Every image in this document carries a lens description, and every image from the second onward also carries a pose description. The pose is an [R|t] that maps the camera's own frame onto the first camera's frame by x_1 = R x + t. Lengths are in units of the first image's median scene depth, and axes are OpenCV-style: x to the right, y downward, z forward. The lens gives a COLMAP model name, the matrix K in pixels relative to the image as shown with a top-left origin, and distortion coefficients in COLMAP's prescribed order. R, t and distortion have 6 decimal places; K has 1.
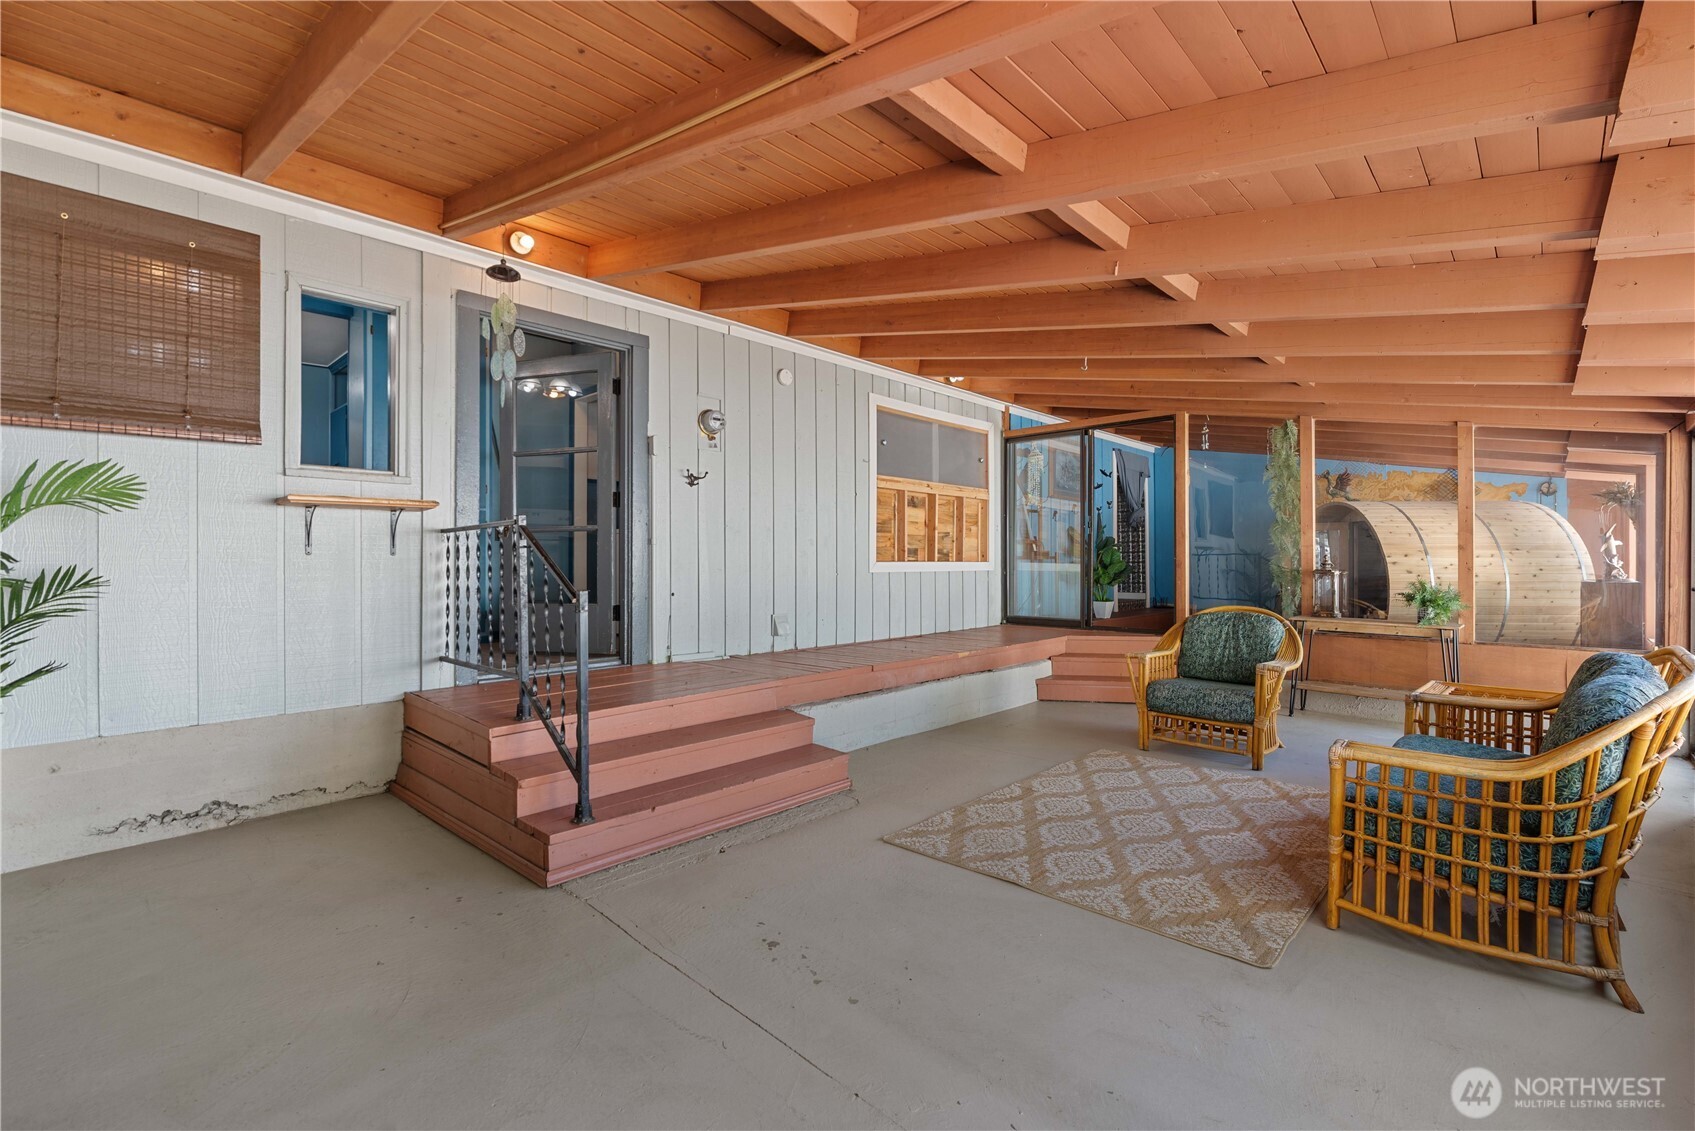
lens RADIAL K [[742.6, 0, 869.5], [0, 742.6, 558.0], [0, 0, 1]] dist [-0.000555, -0.000107]
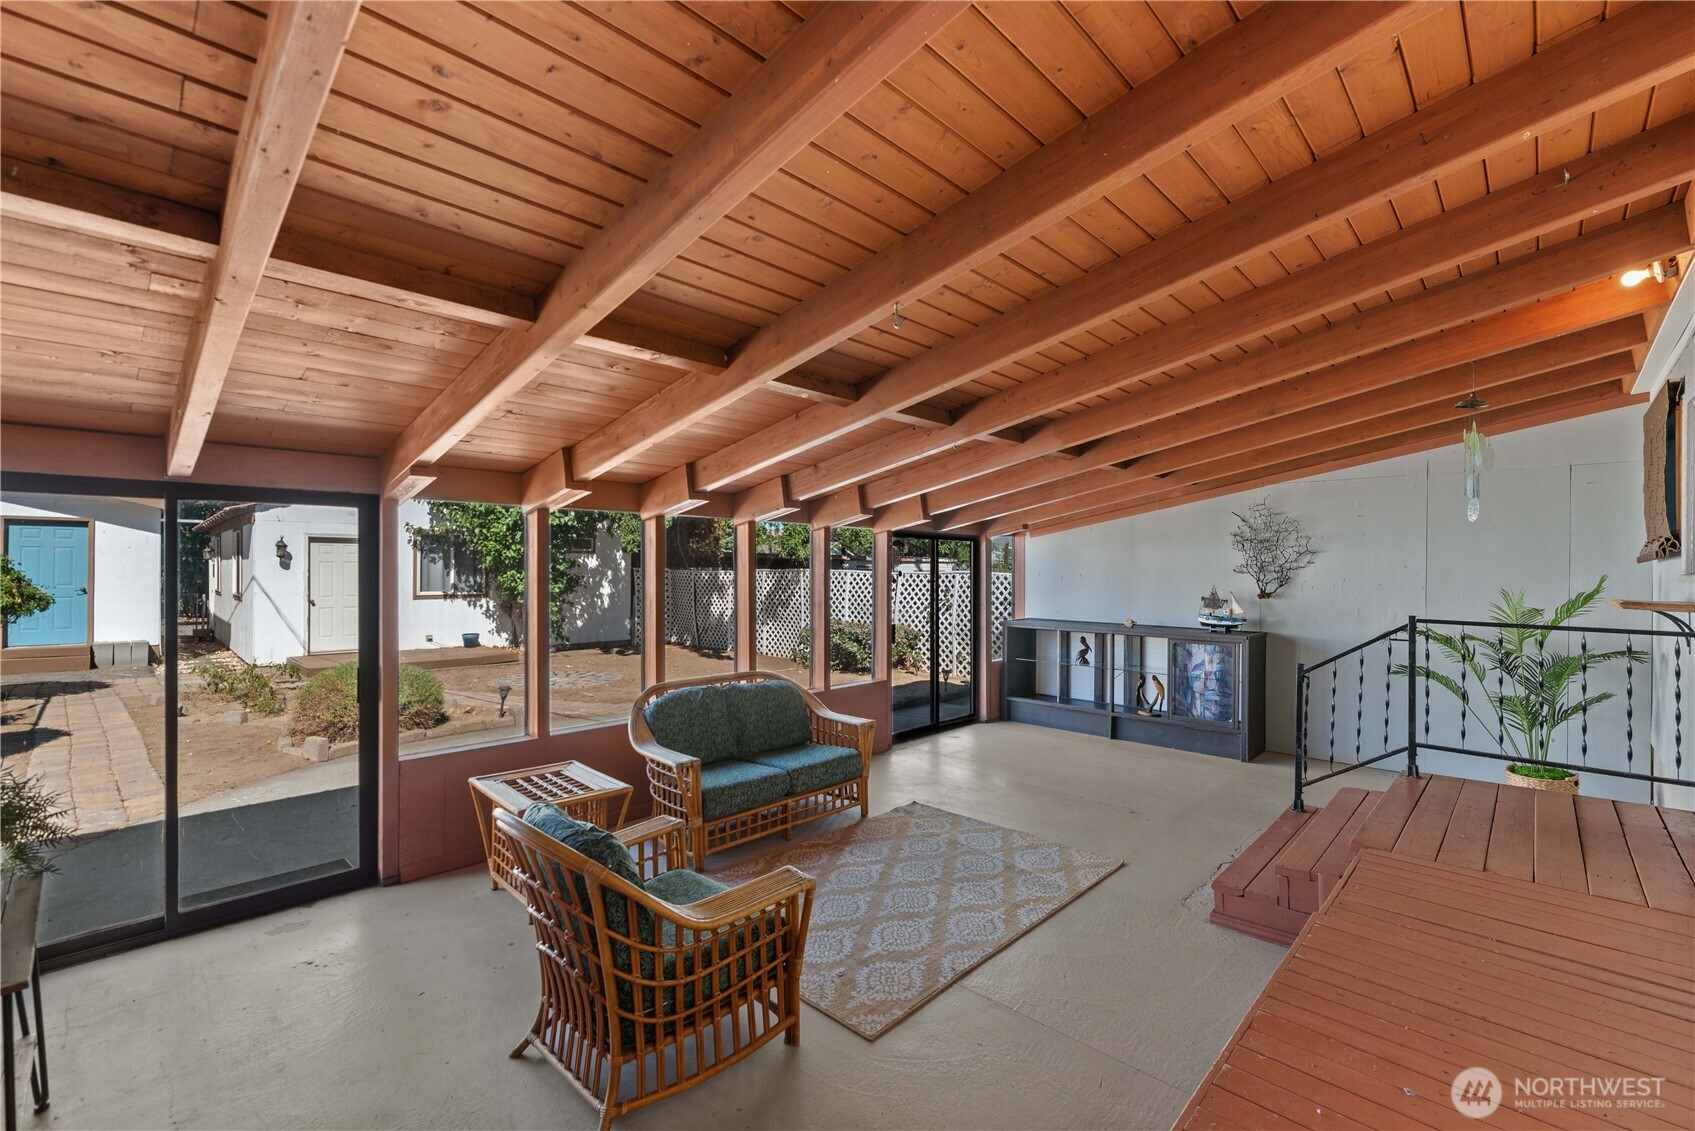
lens RADIAL K [[726.6, 0, 847.6], [0, 726.6, 573.3], [0, 0, 1]] dist [-0.000053, -0.000018]
pose [[-0.999616, -0.001648, 0.027675, 0.318543], [-0.001695, 0.999997, -0.001704, -0.086708], [-0.027673, -0.001750, -0.999616, 1.554344]]
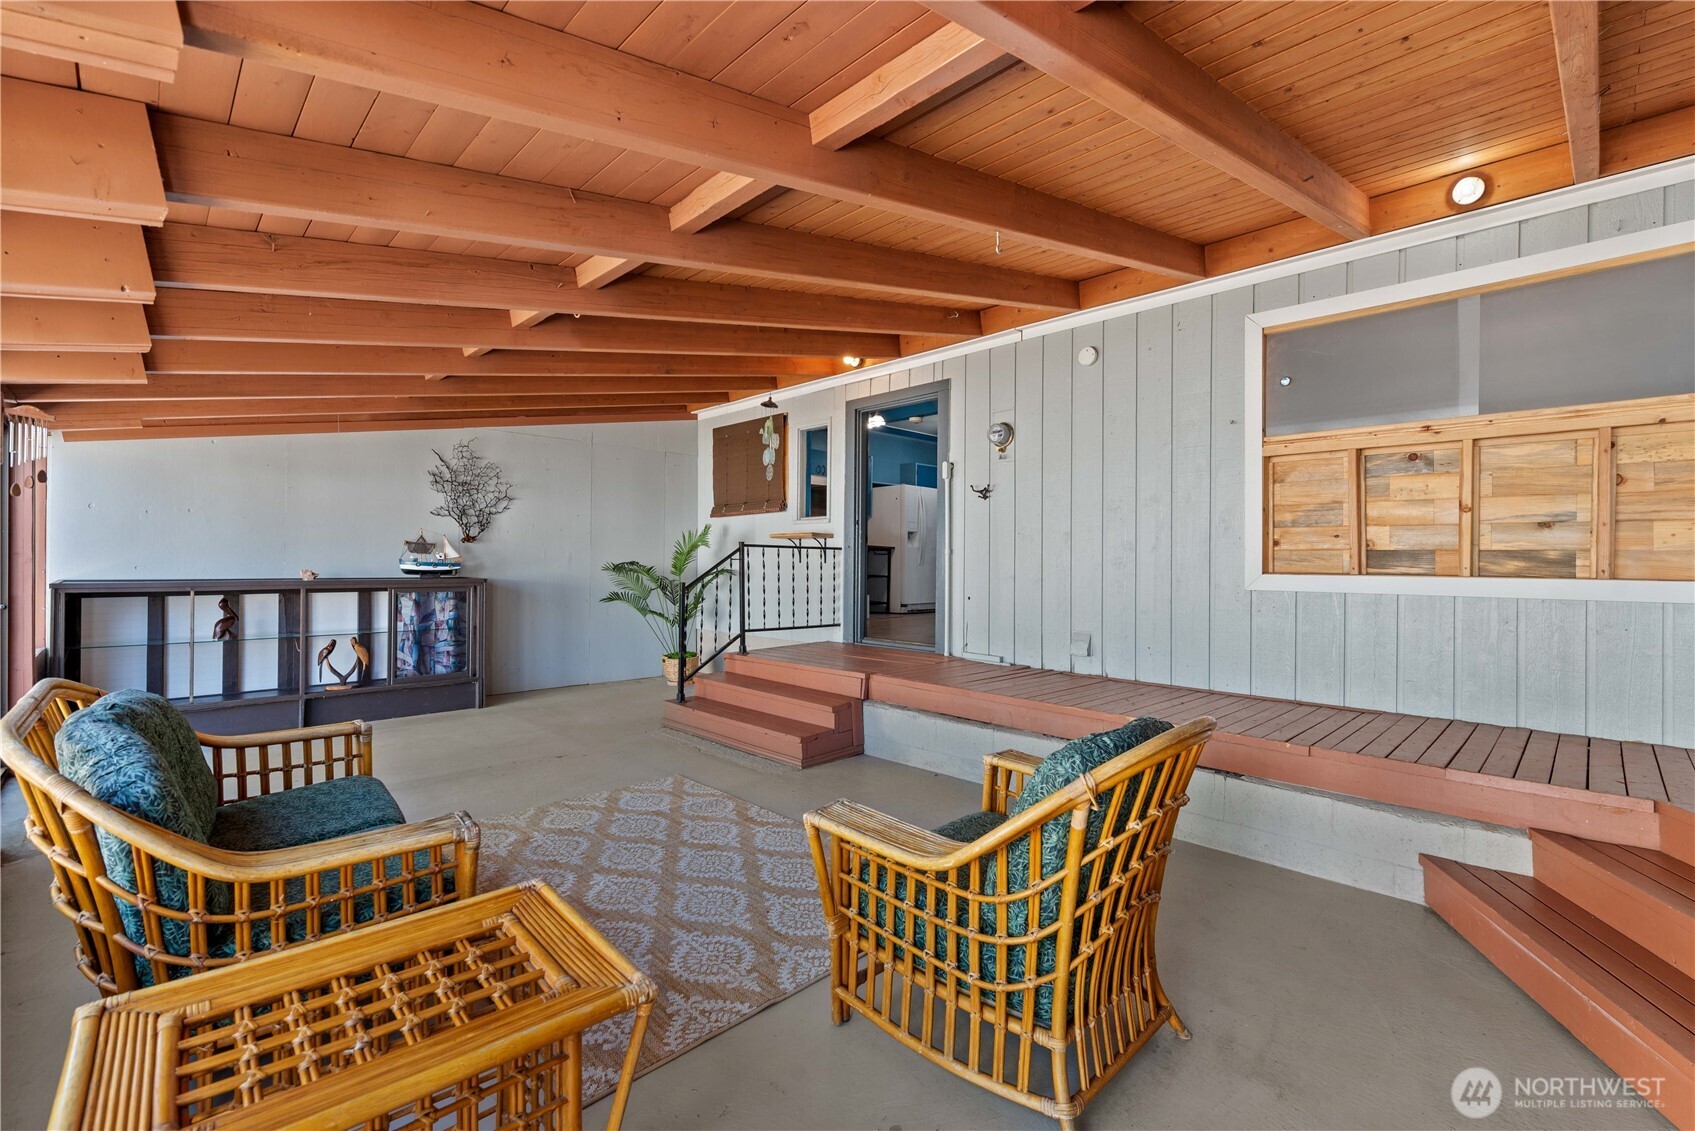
lens RADIAL K [[742.6, 0, 869.5], [0, 742.6, 558.0], [0, 0, 1]] dist [-0.000555, -0.000107]
pose [[-0.045455, -0.002196, -0.998964, 0.916912], [-0.000176, 0.999998, -0.002190, -0.010060], [0.998966, 0.000076, -0.045456, 0.954449]]
